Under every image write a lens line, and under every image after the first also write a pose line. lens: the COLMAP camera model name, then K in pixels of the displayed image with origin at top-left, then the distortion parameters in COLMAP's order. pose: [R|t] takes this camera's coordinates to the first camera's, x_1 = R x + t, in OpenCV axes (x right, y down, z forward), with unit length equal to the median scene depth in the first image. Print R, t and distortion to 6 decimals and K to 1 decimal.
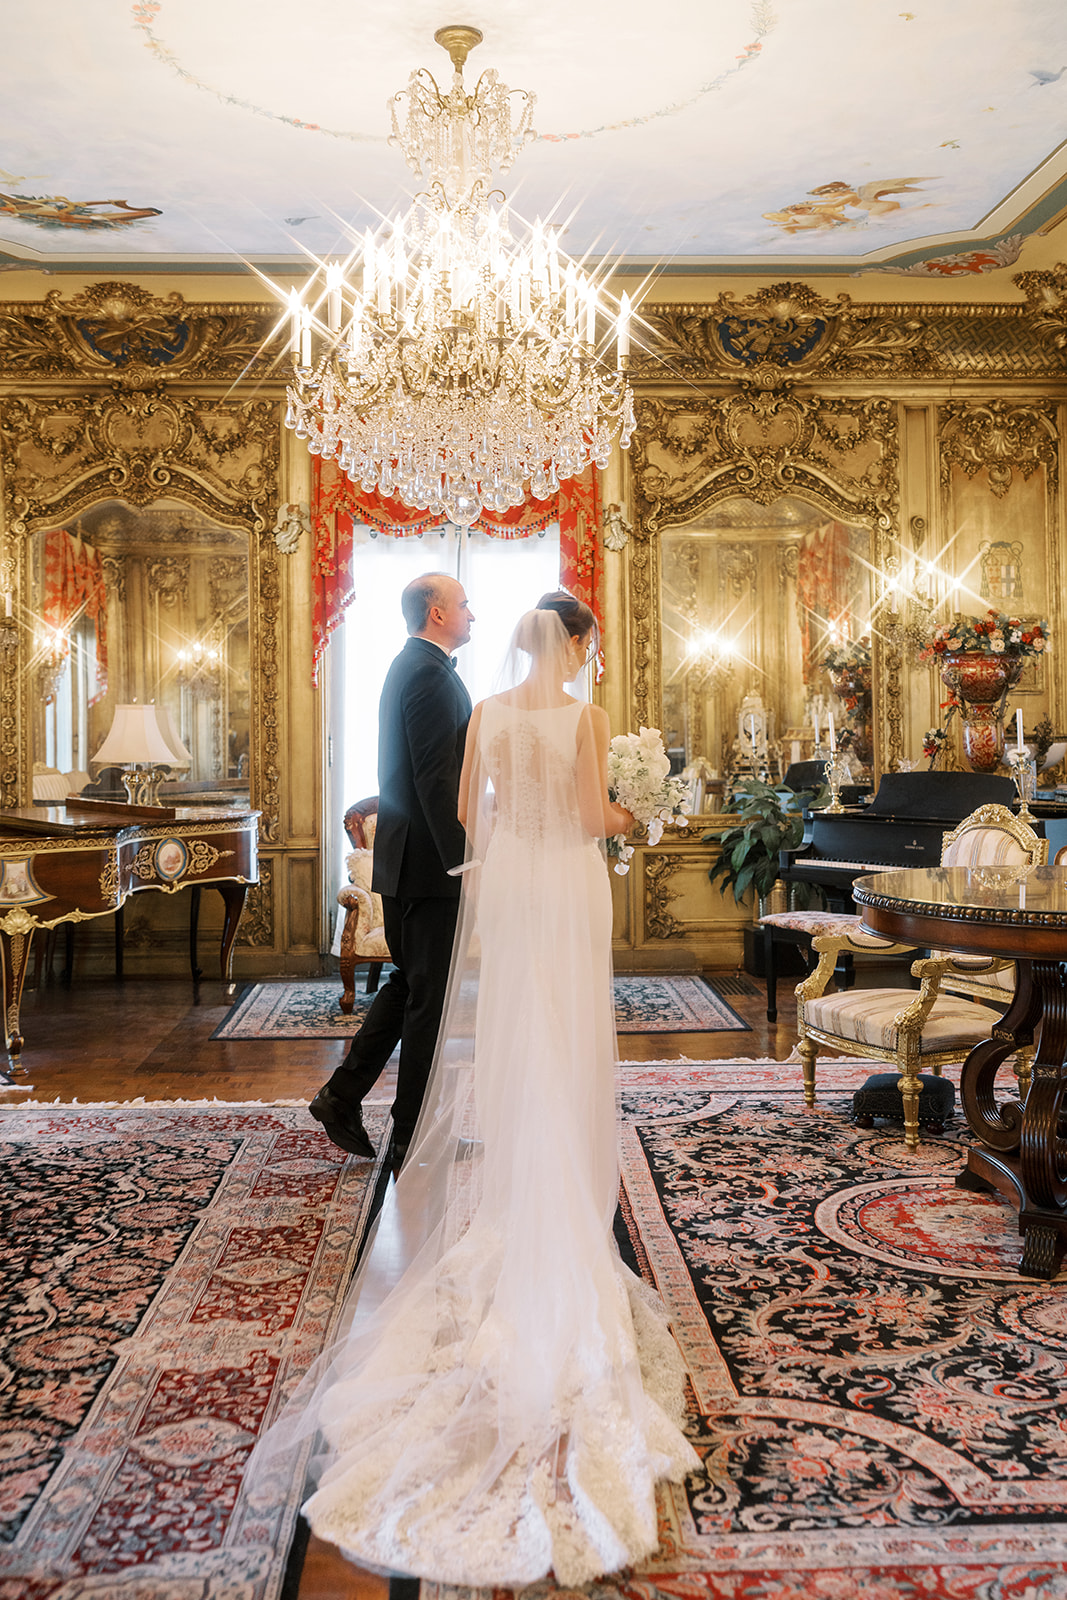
lens RADIAL K [[1675.6, 0, 527.5], [0, 1675.6, 668.7], [0, 0, 1]] dist [0.004366, 0.002967]
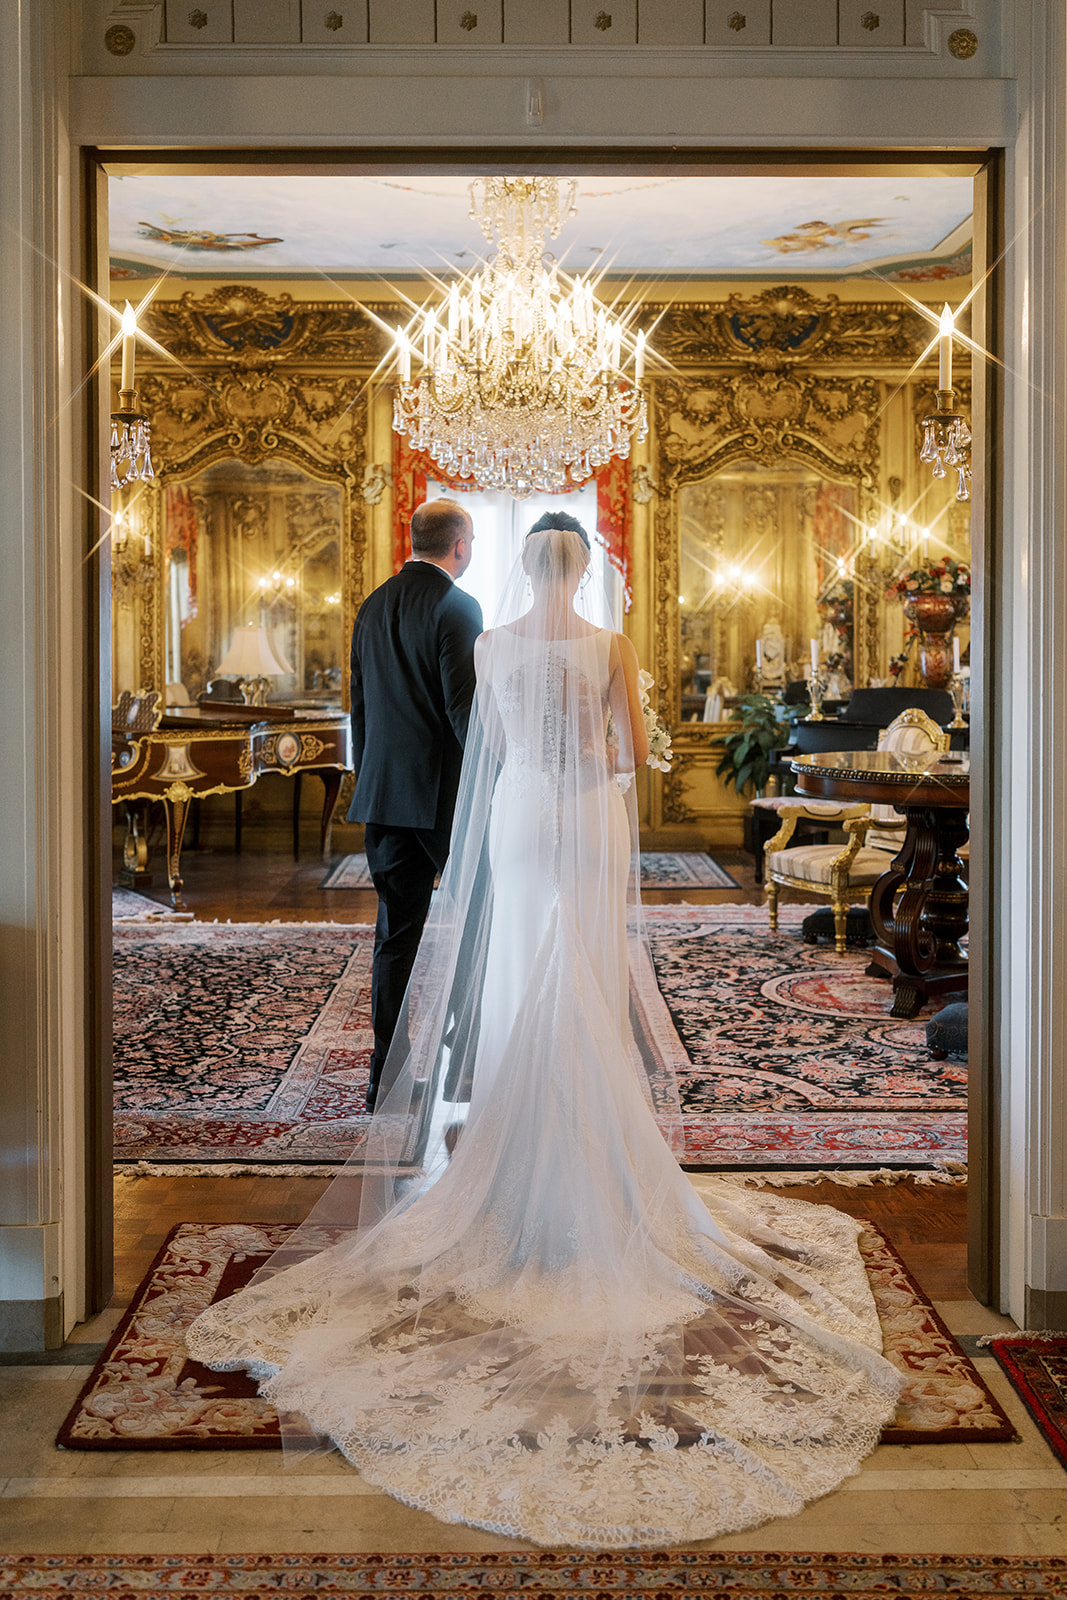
lens RADIAL K [[1722.1, 0, 529.1], [0, 1722.1, 667.7], [0, 0, 1]] dist [-0.006952, 0.000273]
pose [[0.999629, 0.010066, -0.025324, 0.003453], [-0.008918, 0.998945, 0.045044, -0.007938], [0.025750, -0.044802, 0.998664, -0.262804]]
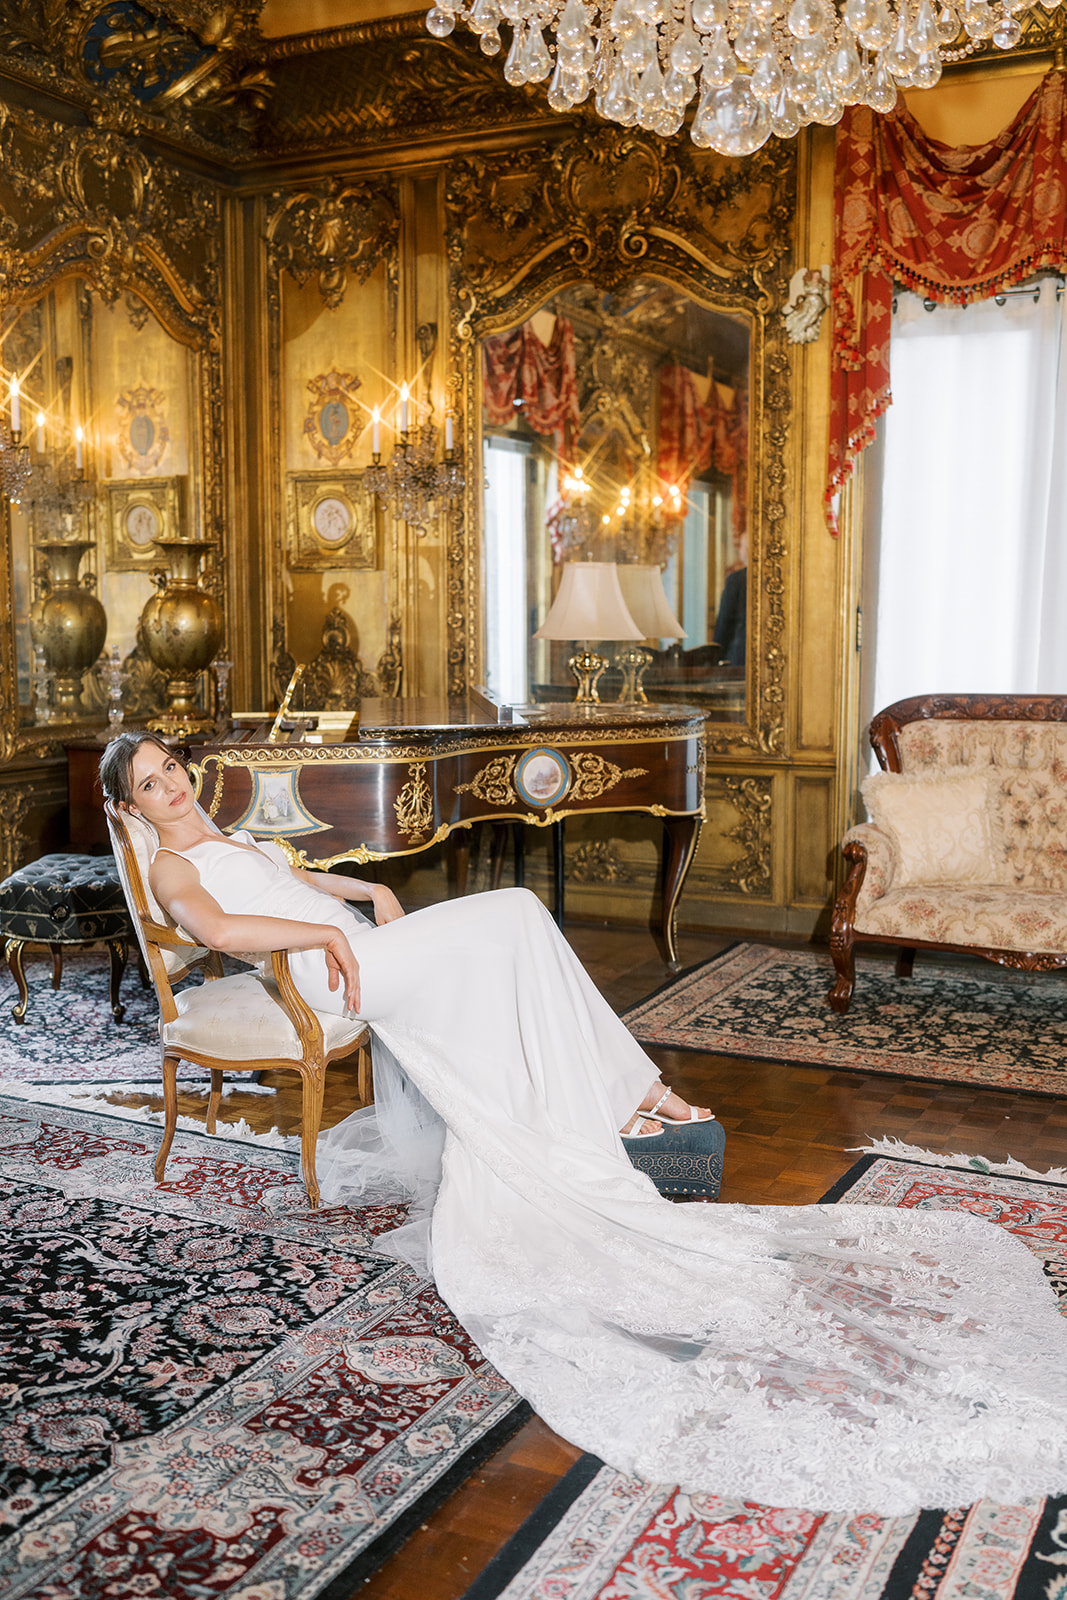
lens RADIAL K [[1629.7, 0, 533.5], [0, 1629.7, 800.0], [0, 0, 1]] dist [-0.018439, 0.005385]
pose [[0.878011, 0.062768, -0.474506, 0.093785], [0.008692, 0.989110, 0.146922, 0.019188], [0.478561, -0.133123, 0.867904, 0.347039]]
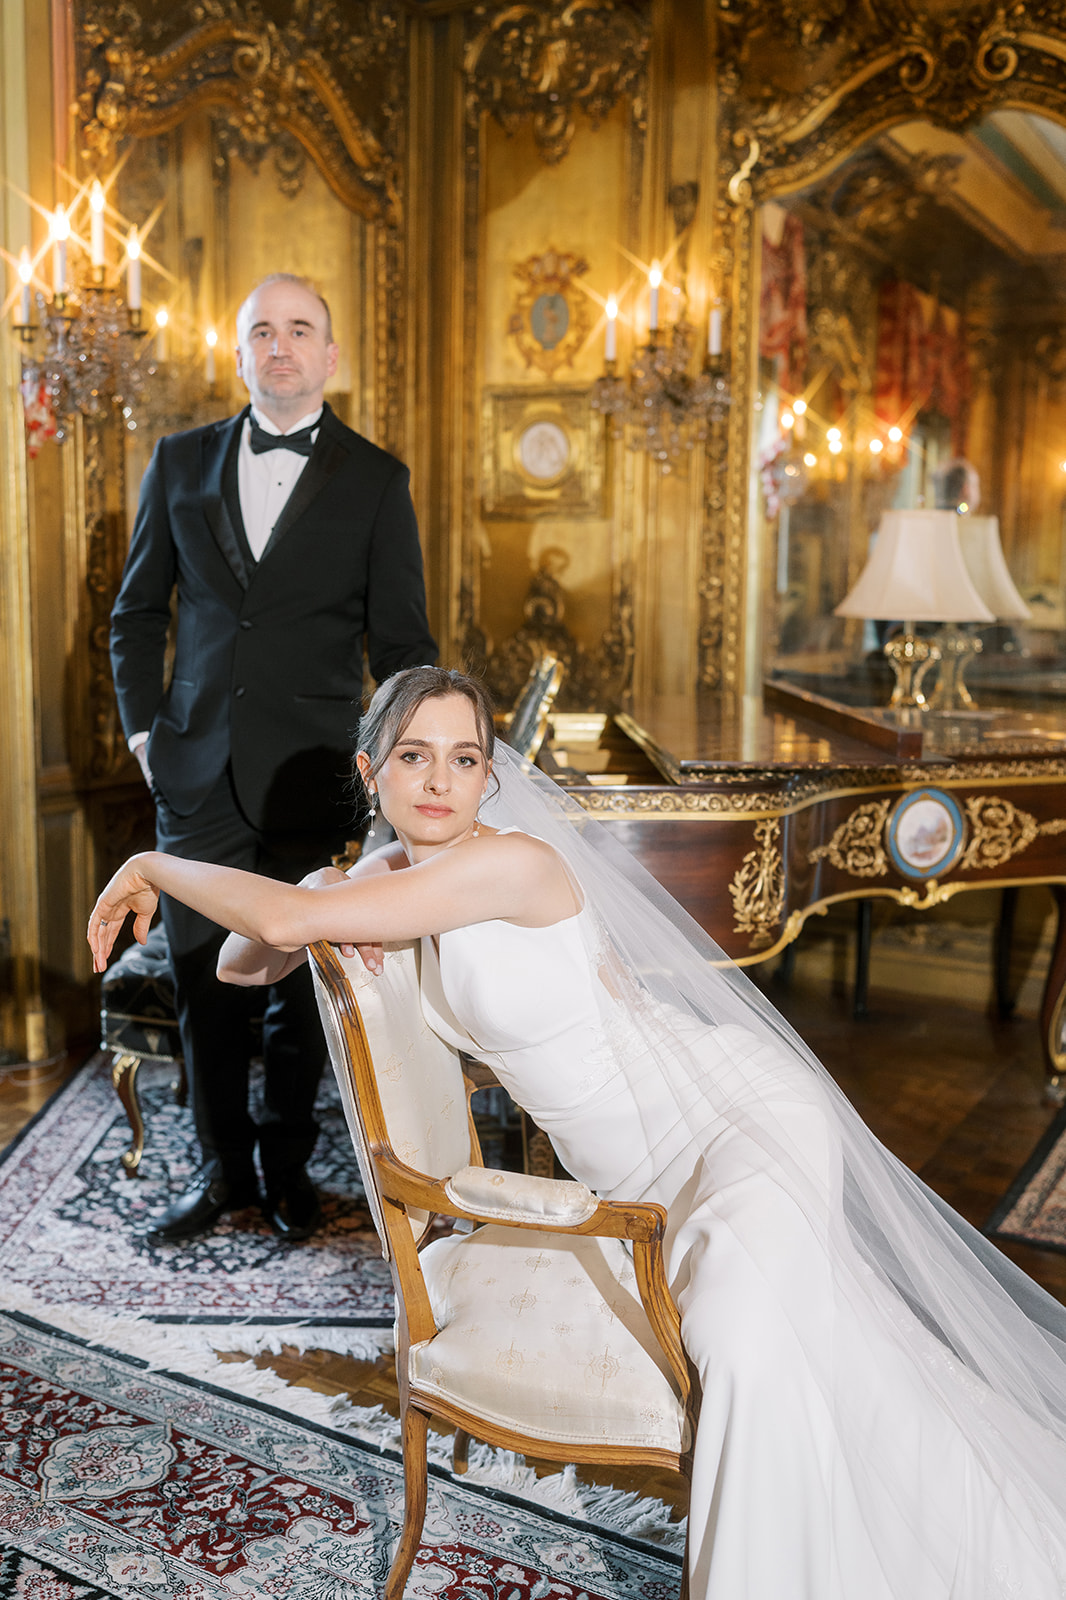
lens RADIAL K [[1594.5, 0, 529.0], [0, 1594.5, 812.2], [0, 0, 1]] dist [-0.009367, 0.000130]
pose [[0.849583, 0.099012, -0.518078, -0.067962], [-0.005210, 0.983750, 0.179465, 0.025527], [0.527428, -0.149772, 0.836294, 0.496798]]
